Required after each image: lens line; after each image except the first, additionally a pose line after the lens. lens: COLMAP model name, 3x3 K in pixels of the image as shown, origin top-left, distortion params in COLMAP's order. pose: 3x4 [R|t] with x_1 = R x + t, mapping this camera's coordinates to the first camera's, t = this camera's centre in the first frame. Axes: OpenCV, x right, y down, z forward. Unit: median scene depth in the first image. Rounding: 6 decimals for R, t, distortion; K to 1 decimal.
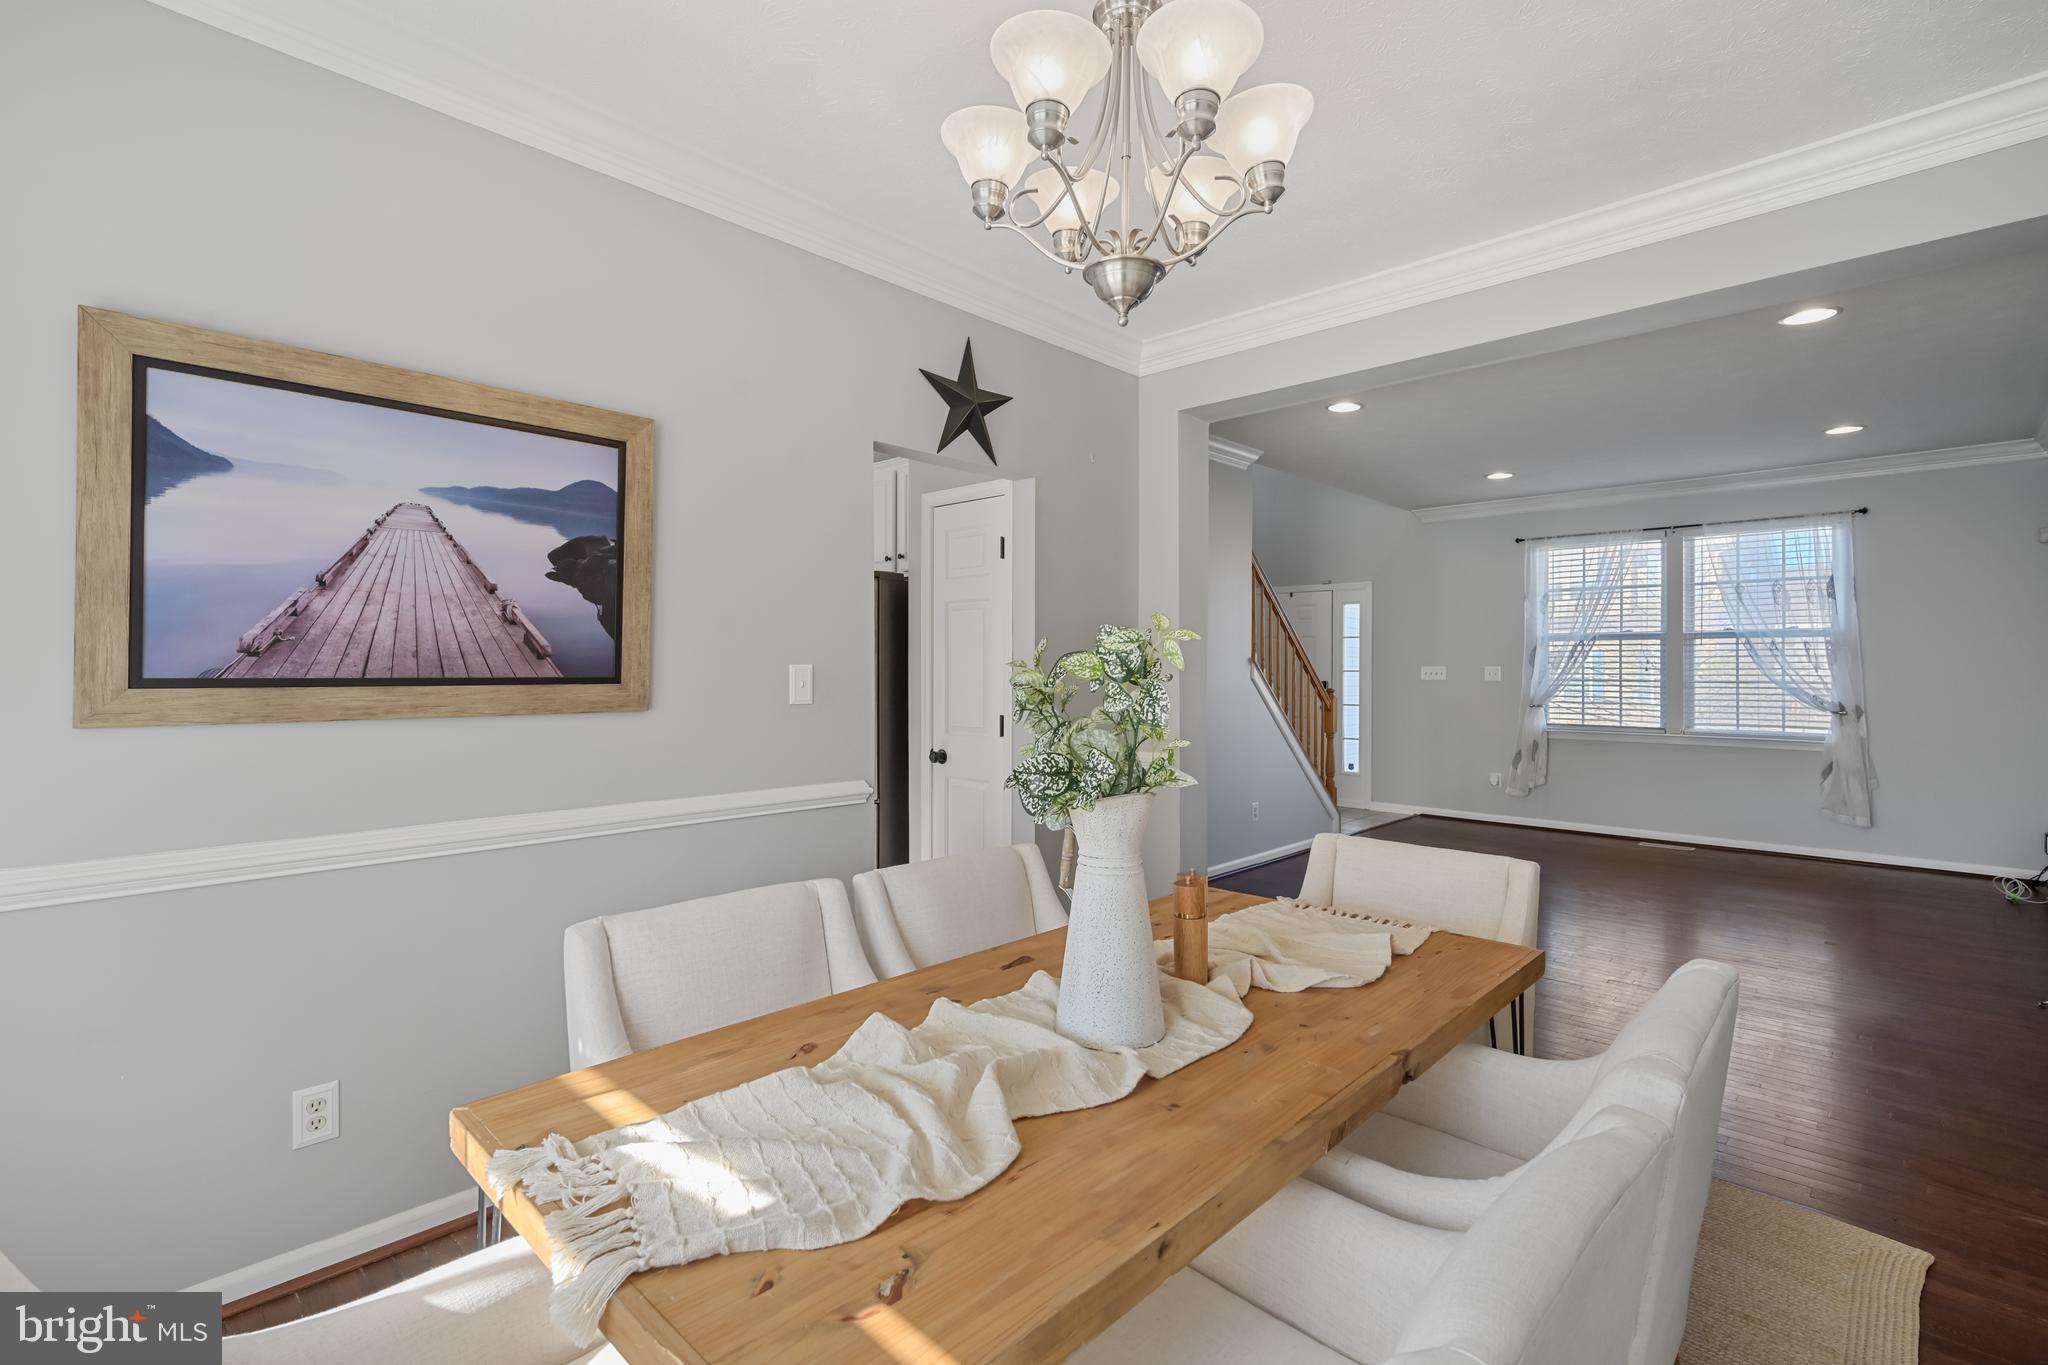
lens RADIAL K [[928.0, 0, 1020.0], [0, 928.0, 669.9], [0, 0, 1]] dist [-0.001042, 0.000192]
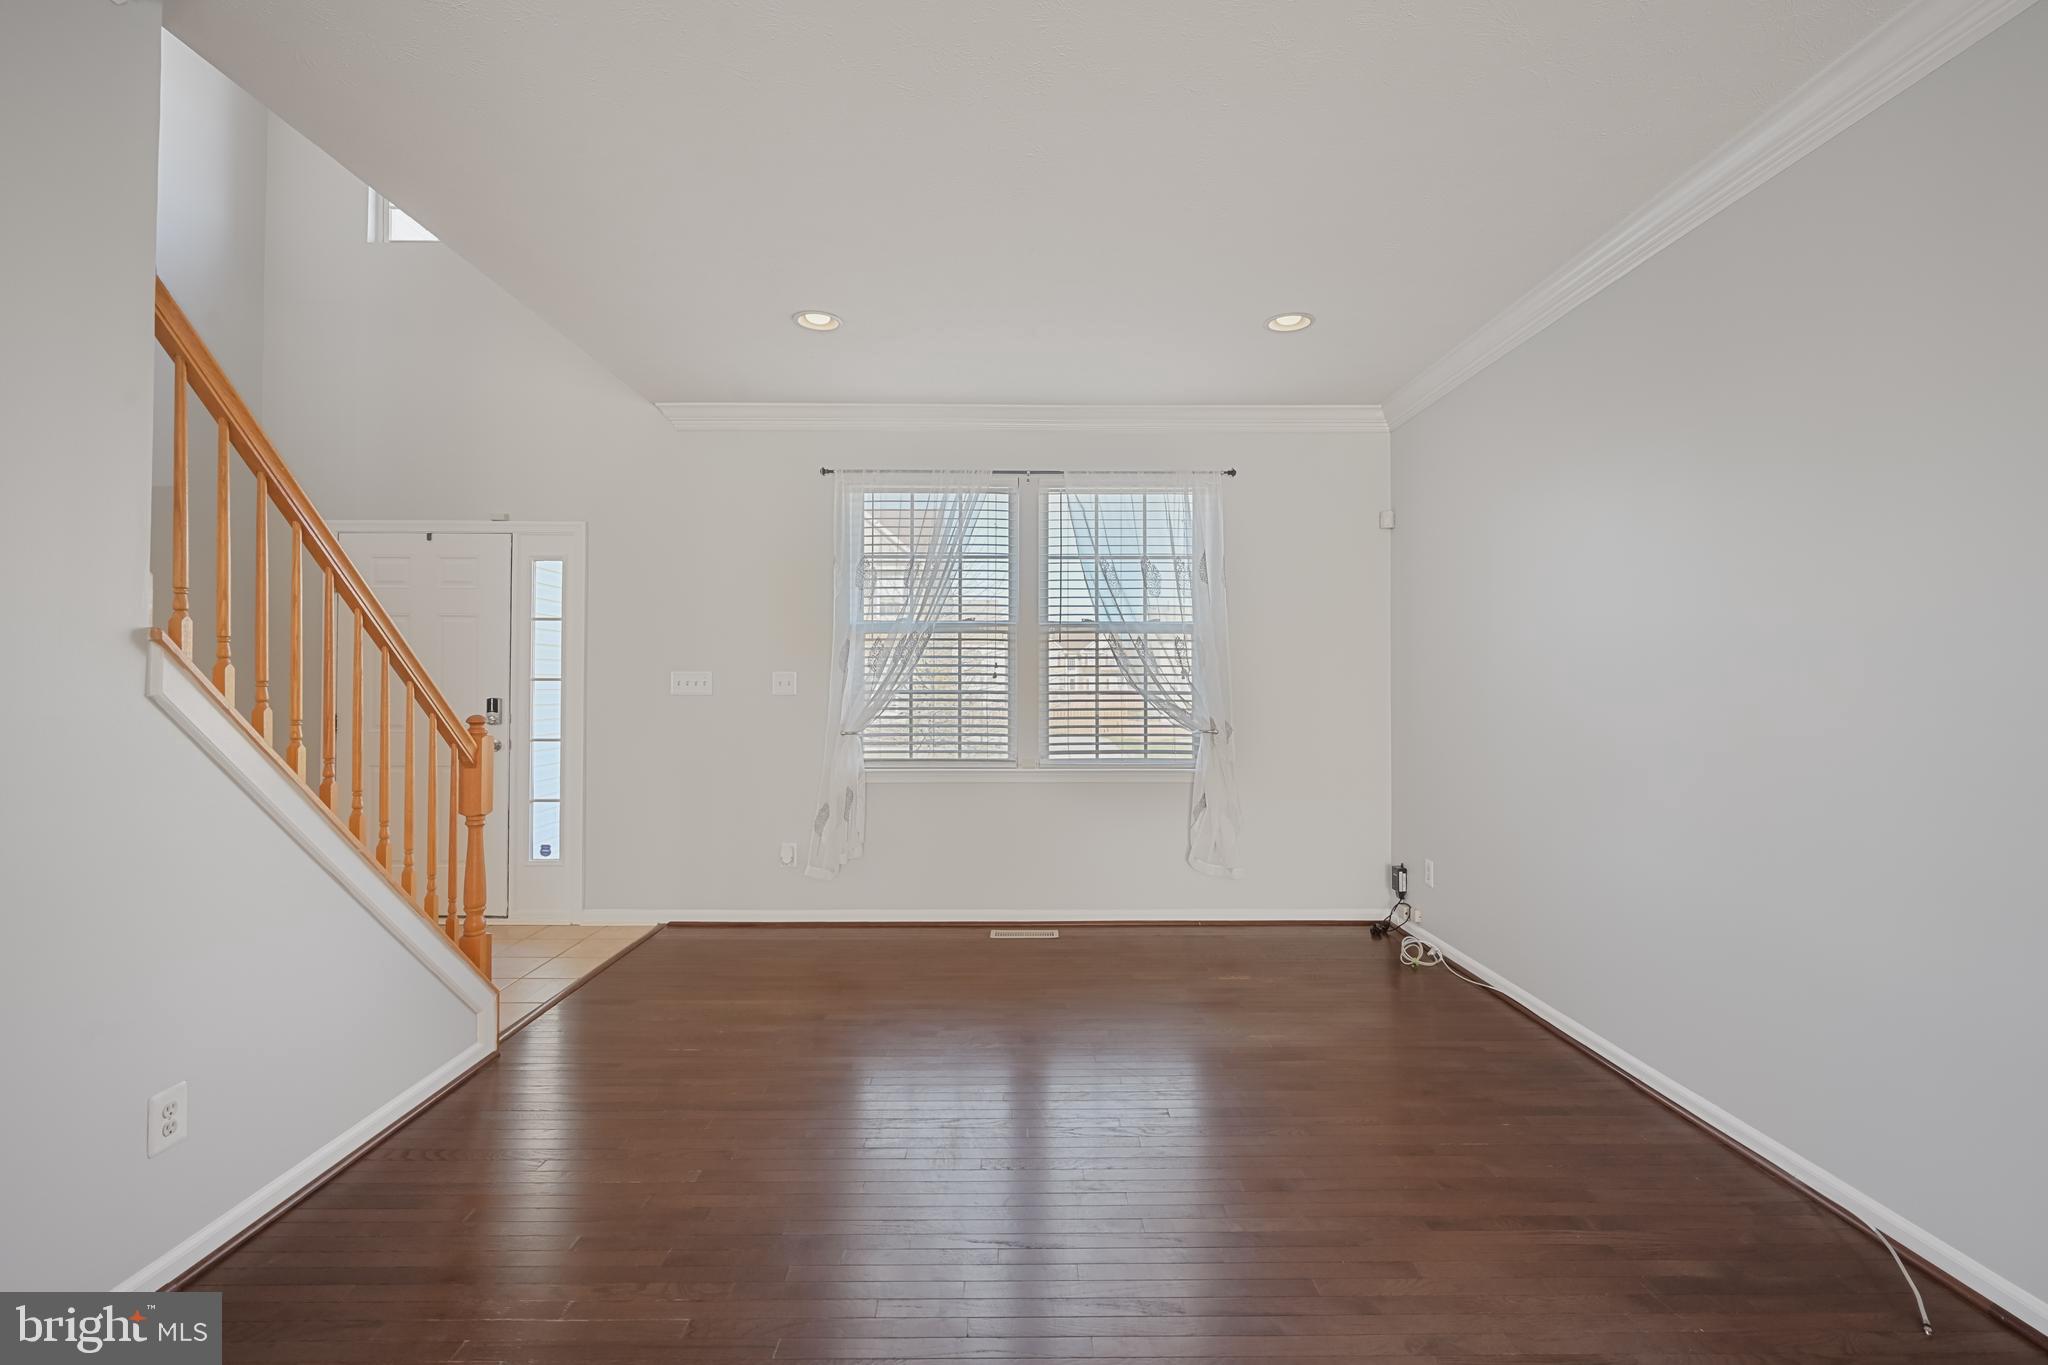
lens RADIAL K [[928.0, 0, 1020.0], [0, 928.0, 669.9], [0, 0, 1]] dist [-0.001042, 0.000192]
pose [[0.701273, 0.008362, 0.712844, 0.199402], [0.001363, 0.999914, -0.013071, 0.004024], [-0.712891, 0.010138, 0.701201, 0.509296]]
